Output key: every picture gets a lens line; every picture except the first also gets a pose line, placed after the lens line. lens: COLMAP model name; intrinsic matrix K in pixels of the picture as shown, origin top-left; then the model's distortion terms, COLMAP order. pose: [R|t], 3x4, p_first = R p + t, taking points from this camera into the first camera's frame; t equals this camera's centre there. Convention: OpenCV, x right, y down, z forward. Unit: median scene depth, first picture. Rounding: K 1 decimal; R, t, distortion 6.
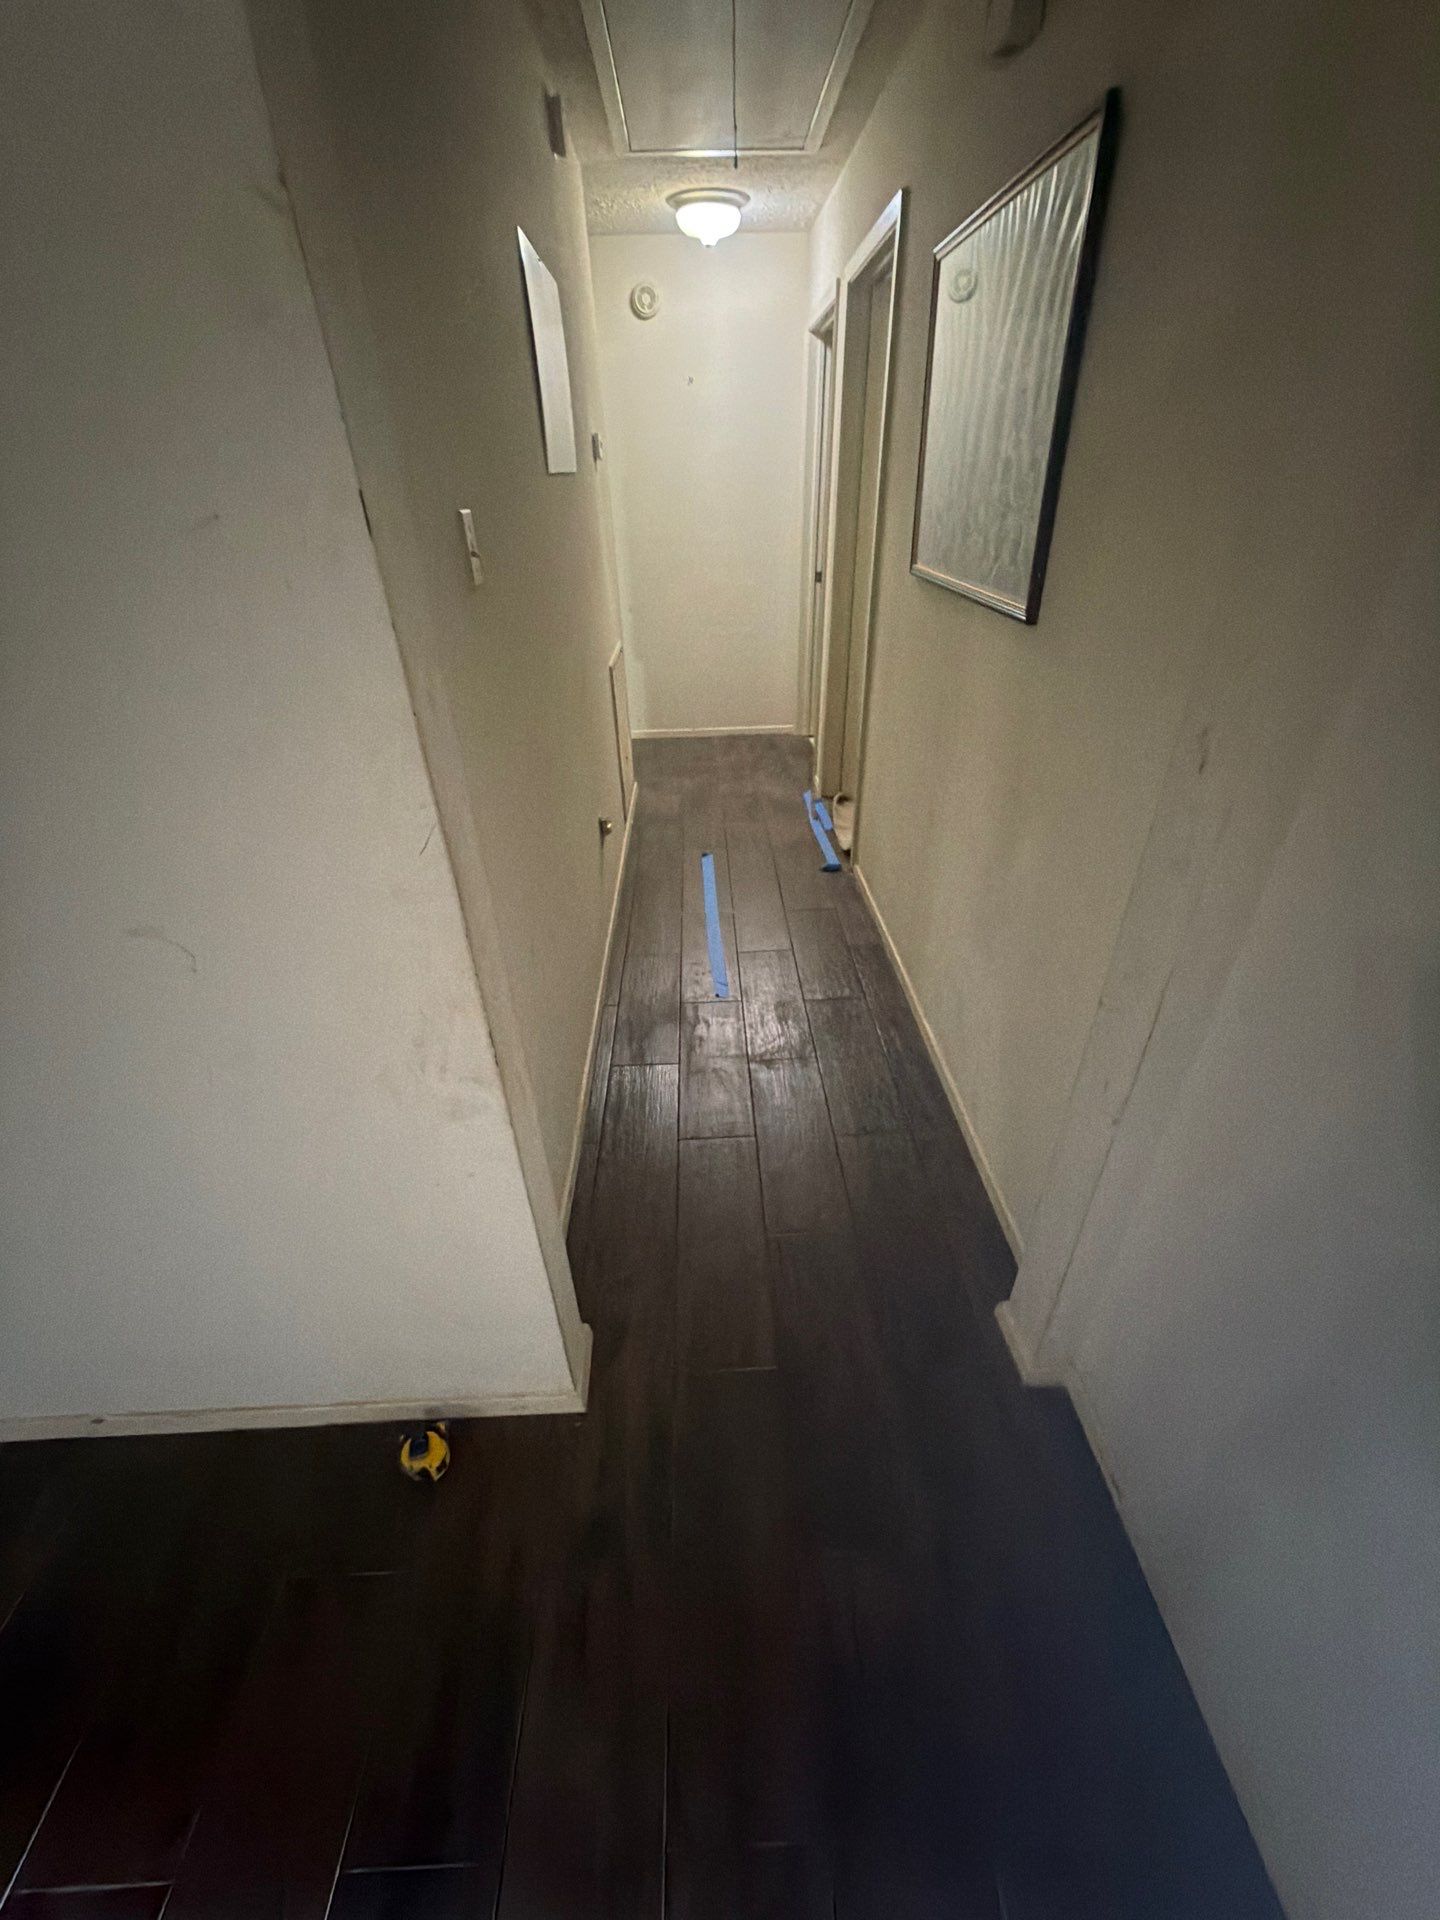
lens RADIAL K [[764.2, 0, 720.5], [0, 764.2, 956.1], [0, 0, 1]] dist [-0.001026, -0.000333]
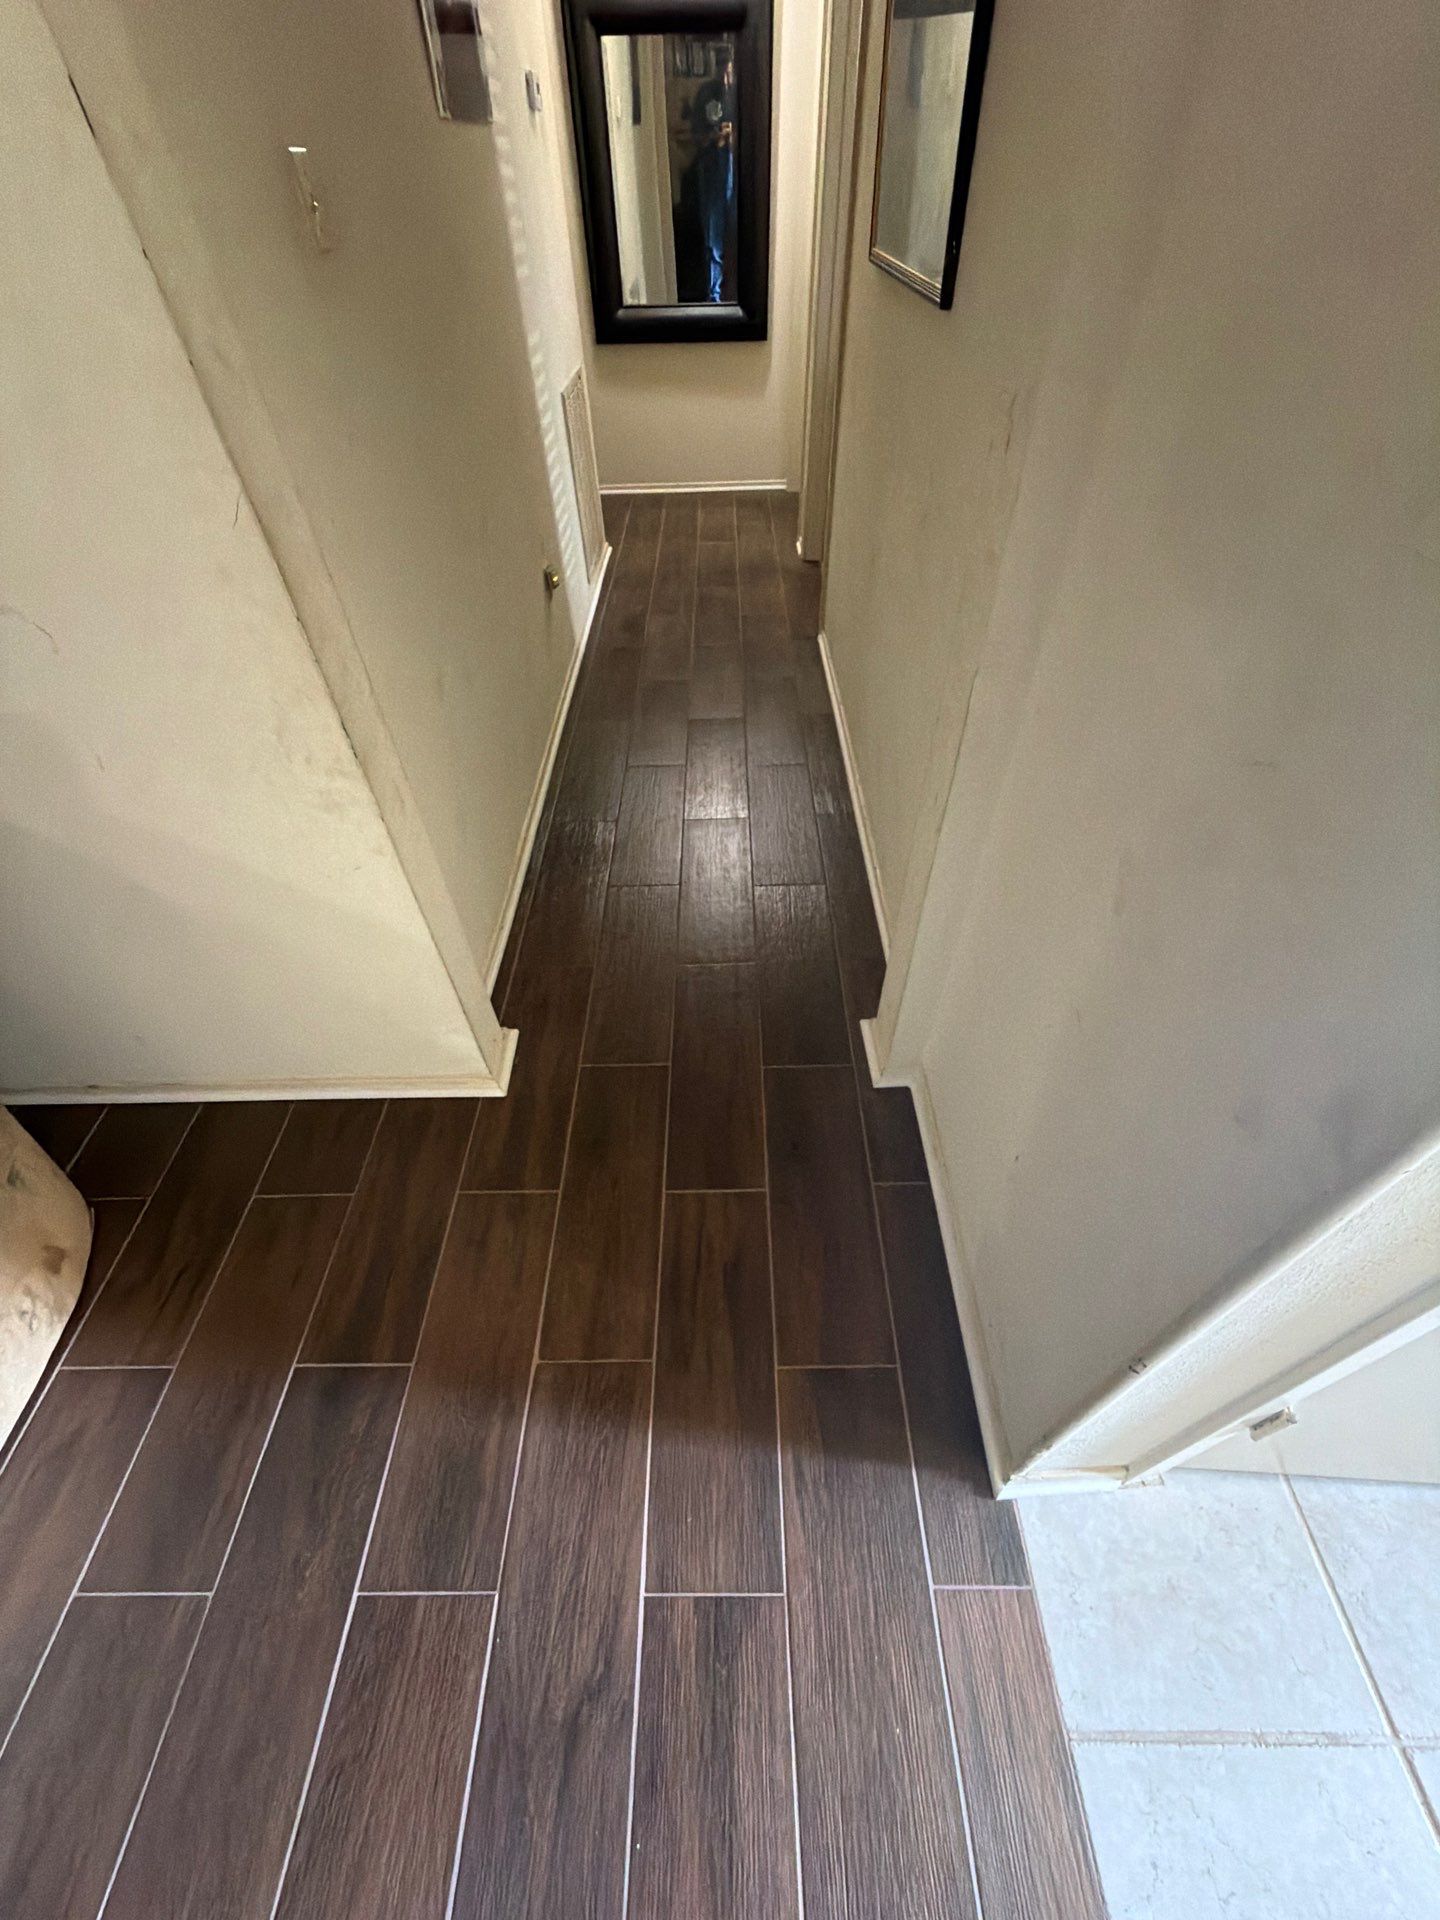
lens RADIAL K [[764.5, 0, 721.4], [0, 764.5, 958.7], [0, 0, 1]] dist [0.003047, 0.000255]
pose [[0.999026, 0.028011, -0.034084, 0.188082], [-0.019001, 0.970438, 0.240603, 0.100455], [0.039815, -0.239721, 0.970025, -0.078689]]
